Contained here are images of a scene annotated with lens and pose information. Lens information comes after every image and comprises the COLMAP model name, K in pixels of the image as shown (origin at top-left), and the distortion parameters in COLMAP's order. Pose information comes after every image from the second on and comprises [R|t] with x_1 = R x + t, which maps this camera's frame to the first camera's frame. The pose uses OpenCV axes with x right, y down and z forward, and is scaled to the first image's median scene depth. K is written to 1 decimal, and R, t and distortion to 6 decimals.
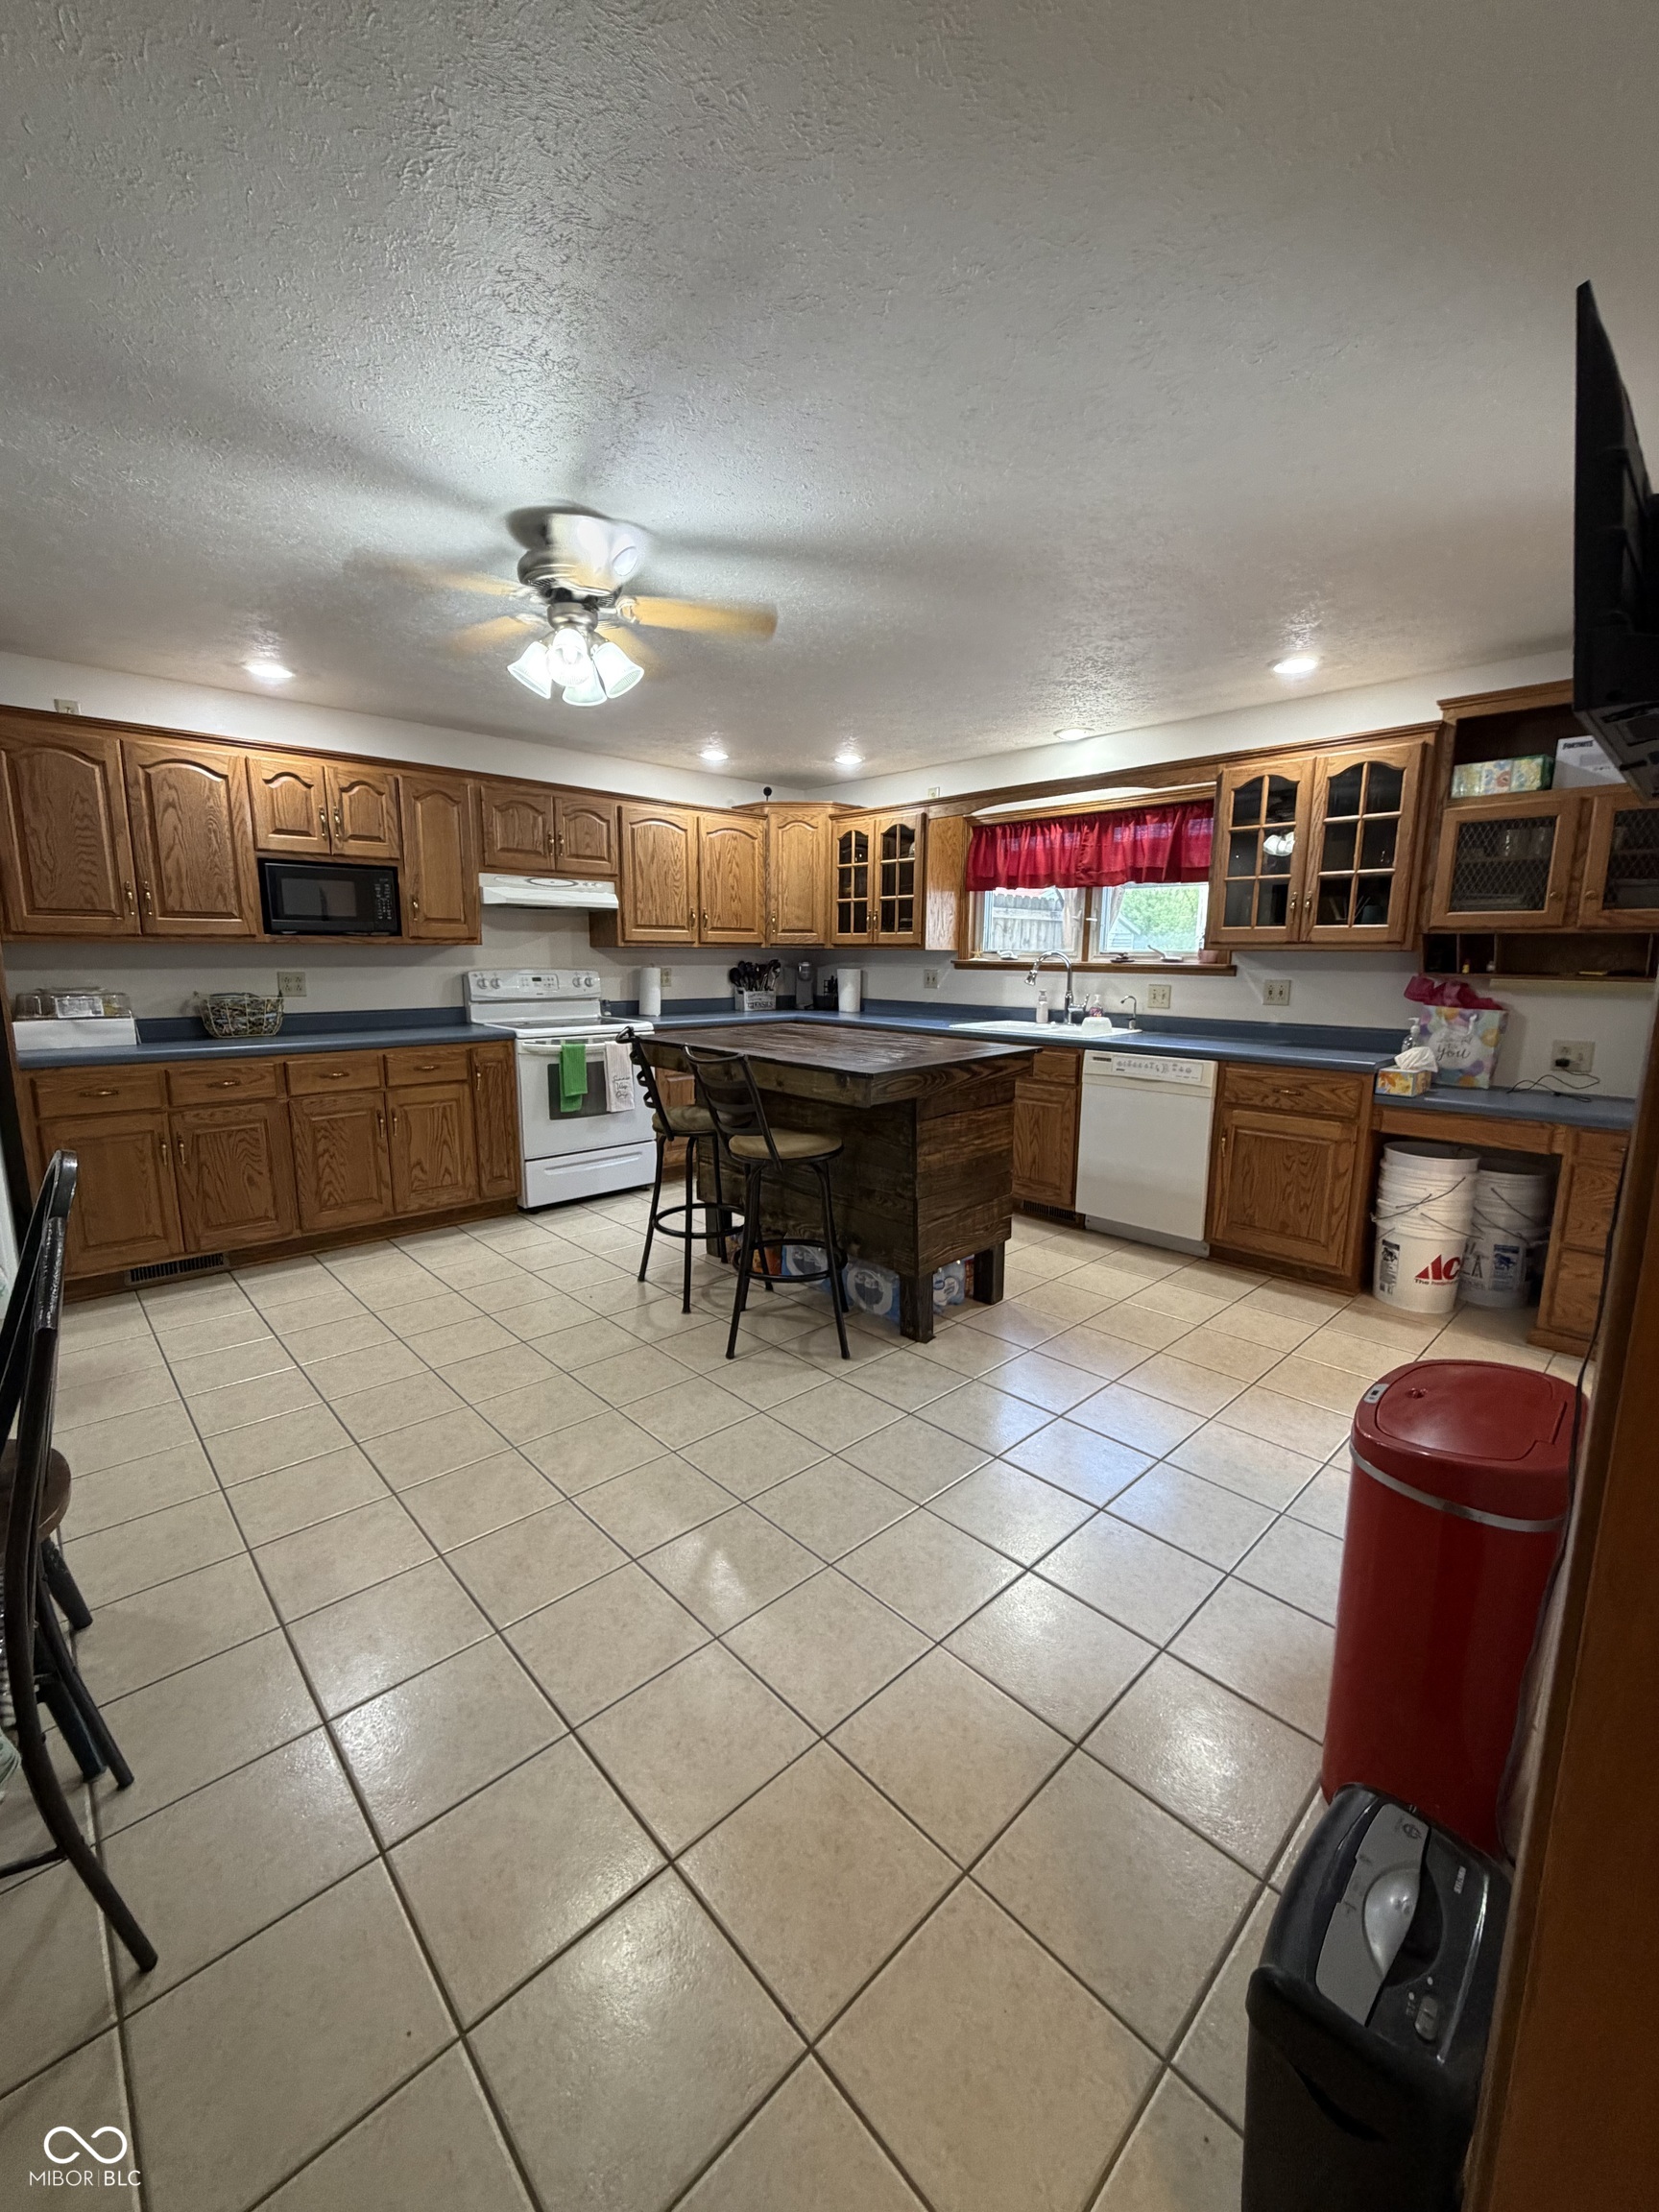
lens RADIAL K [[878.0, 0, 831.7], [0, 878.0, 1098.2], [0, 0, 1]] dist [-0.003327, -0.001062]
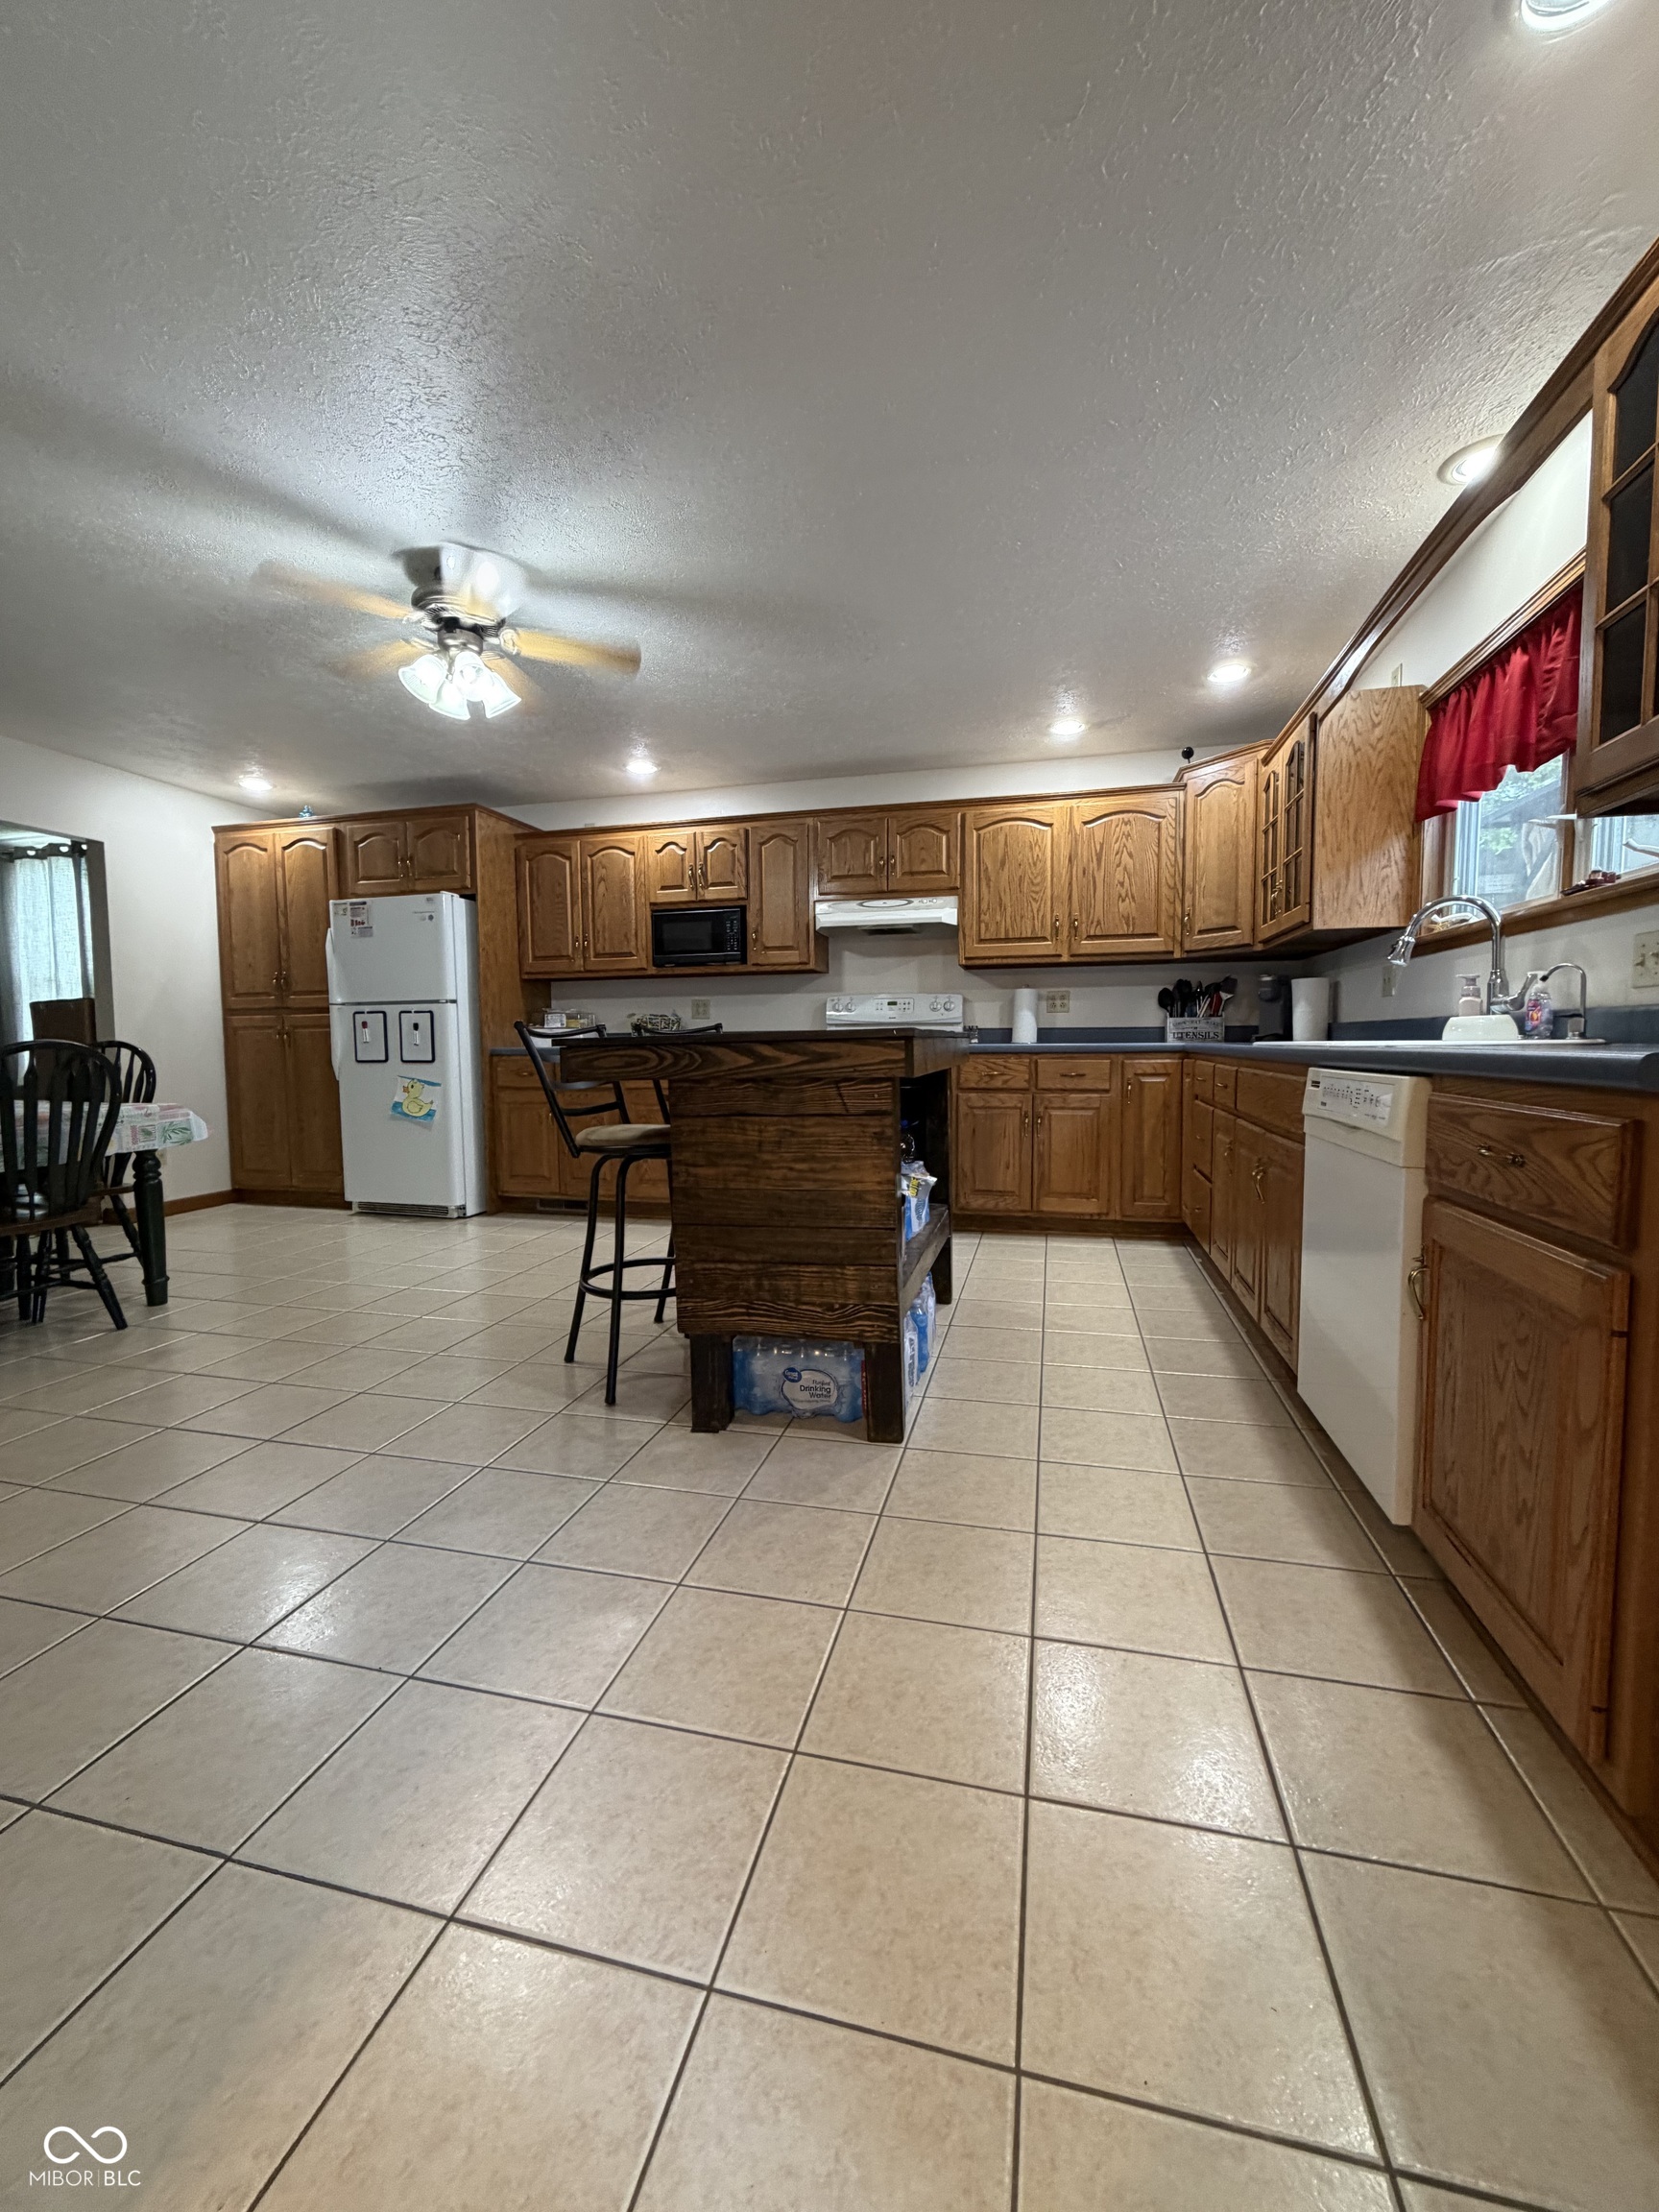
lens RADIAL K [[878.0, 0, 829.0], [0, 878.0, 1104.5], [0, 0, 1]] dist [-0.003327, -0.001062]
pose [[0.533196, 0.047808, -0.844640, 0.525482], [-0.125633, 0.991806, -0.023171, 0.011117], [0.836611, 0.118469, 0.534834, 0.468316]]
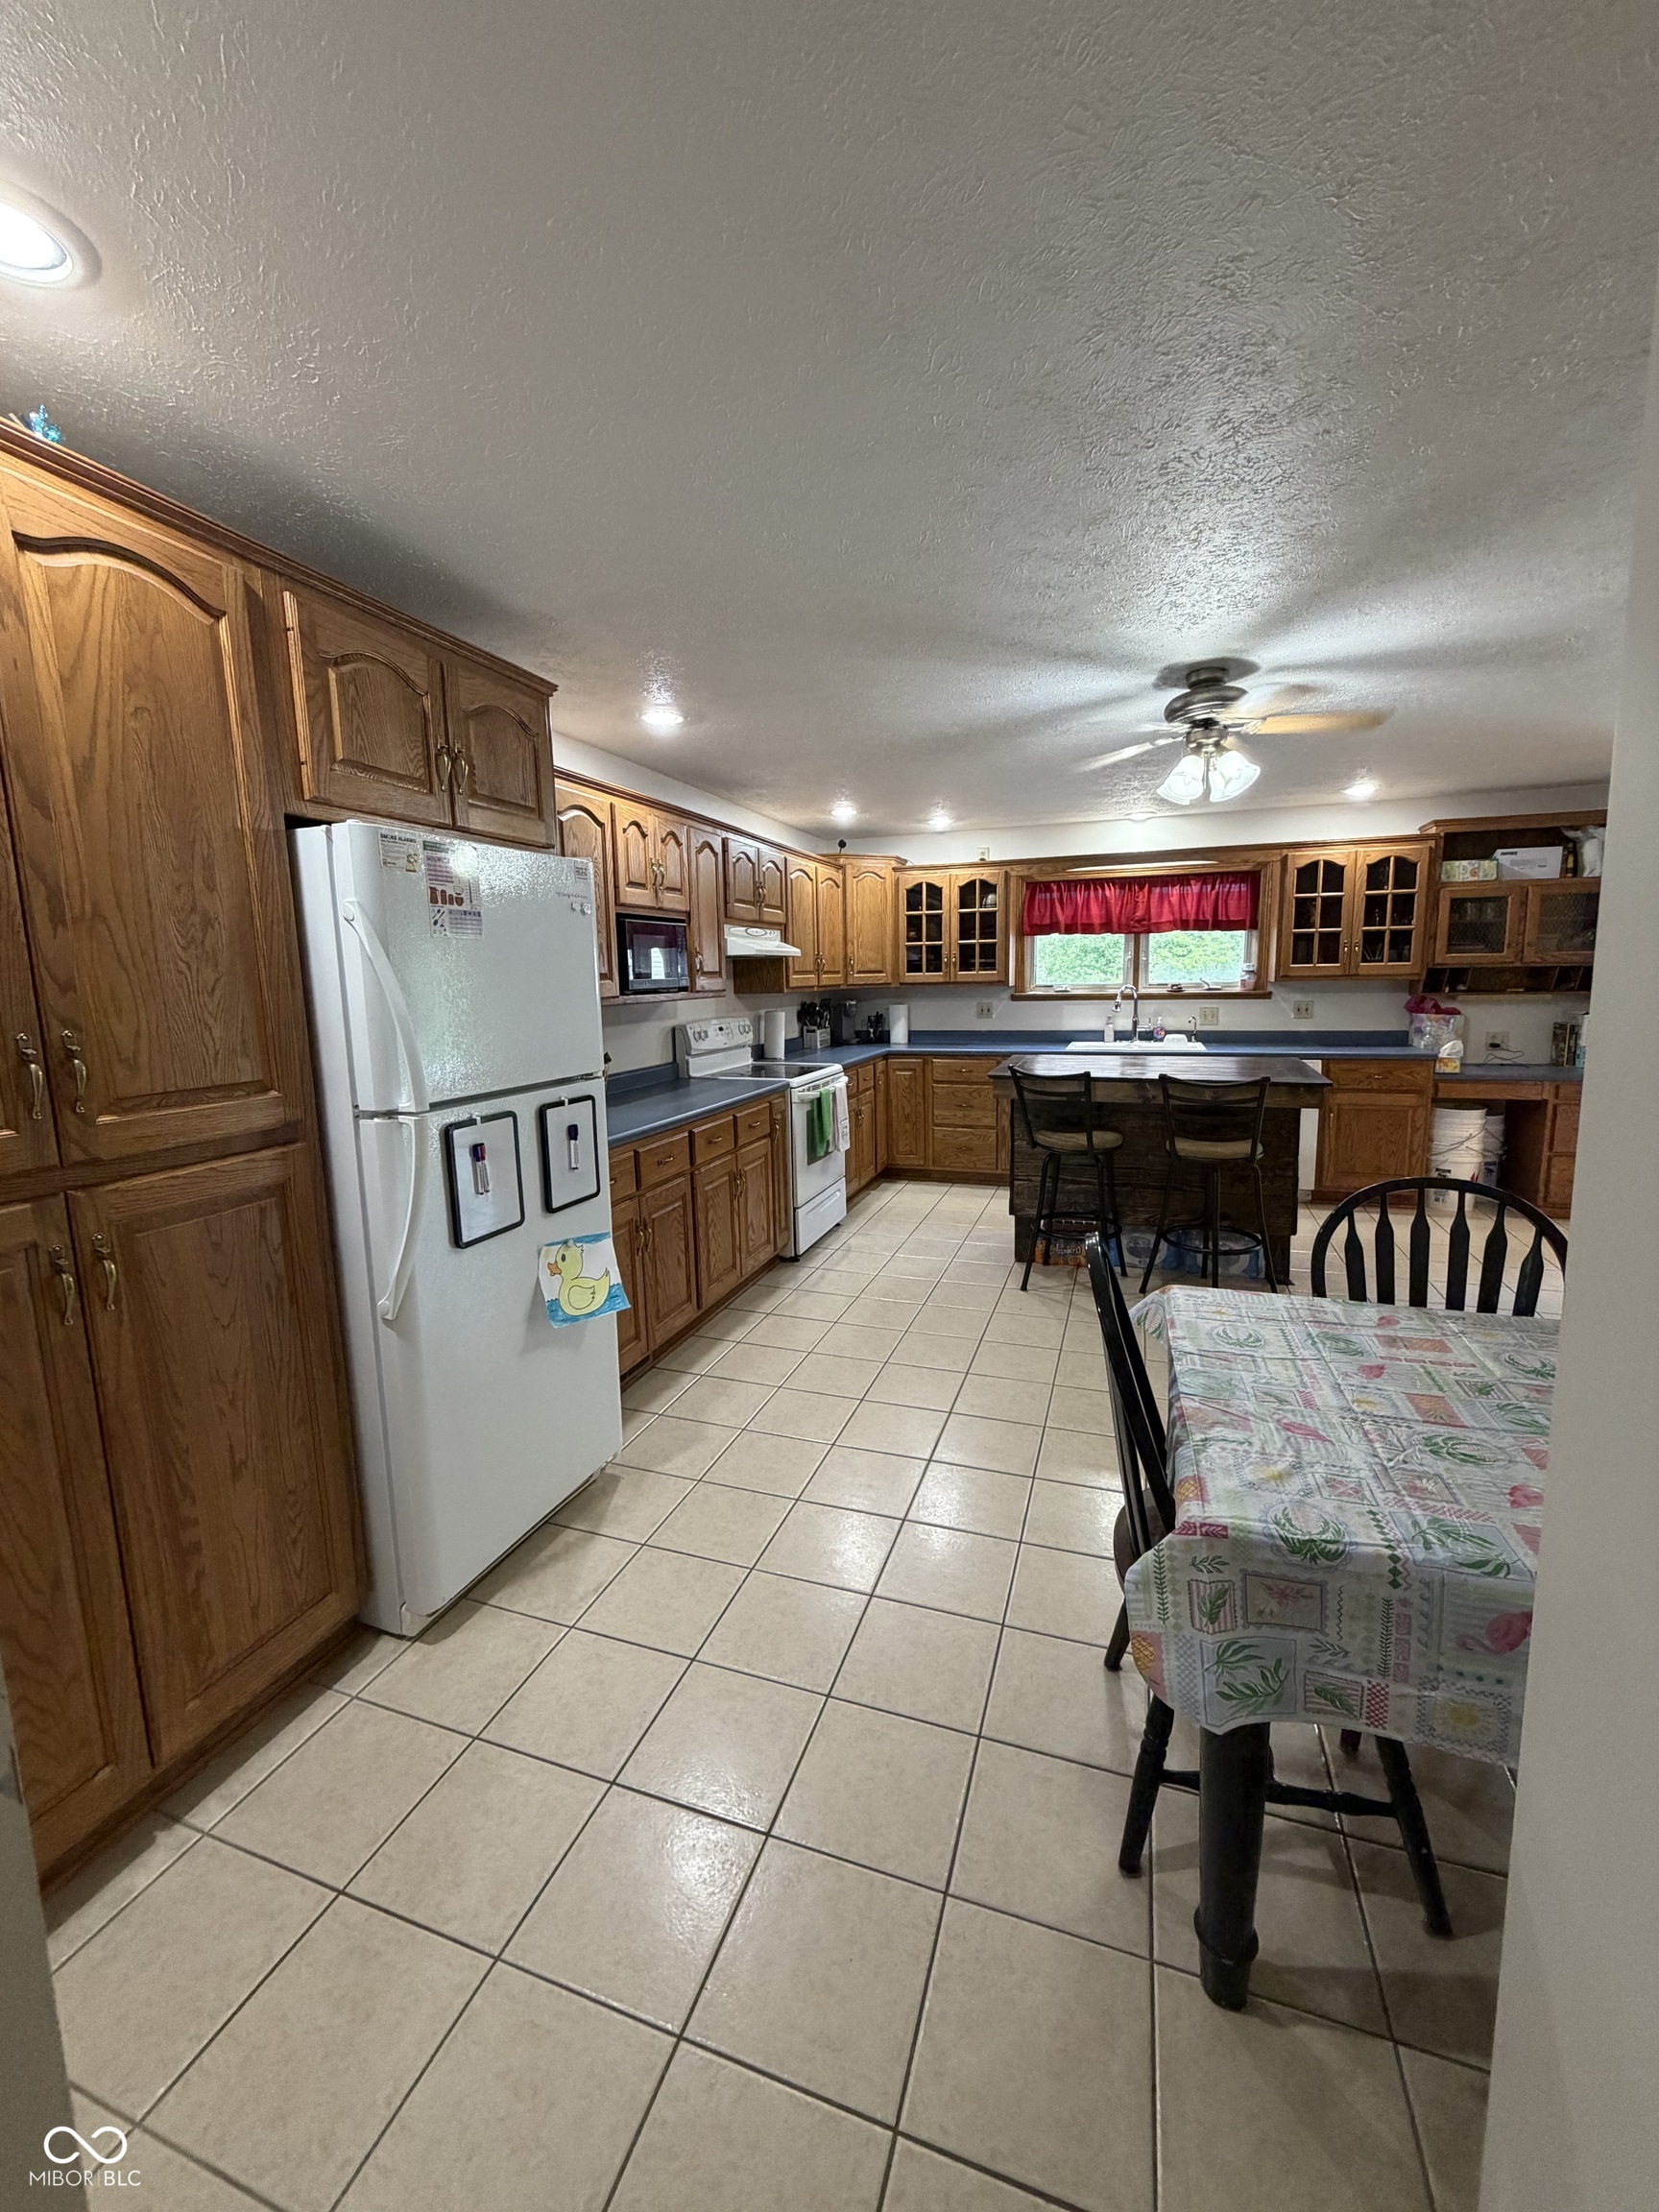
lens RADIAL K [[878.0, 0, 826.5], [0, 878.0, 1104.8], [0, 0, 1]] dist [-0.003327, -0.001062]
pose [[0.890052, -0.092980, 0.446276, -0.755933], [0.101798, 0.994796, 0.004236, -0.048113], [-0.444347, 0.041660, 0.894885, 0.077162]]
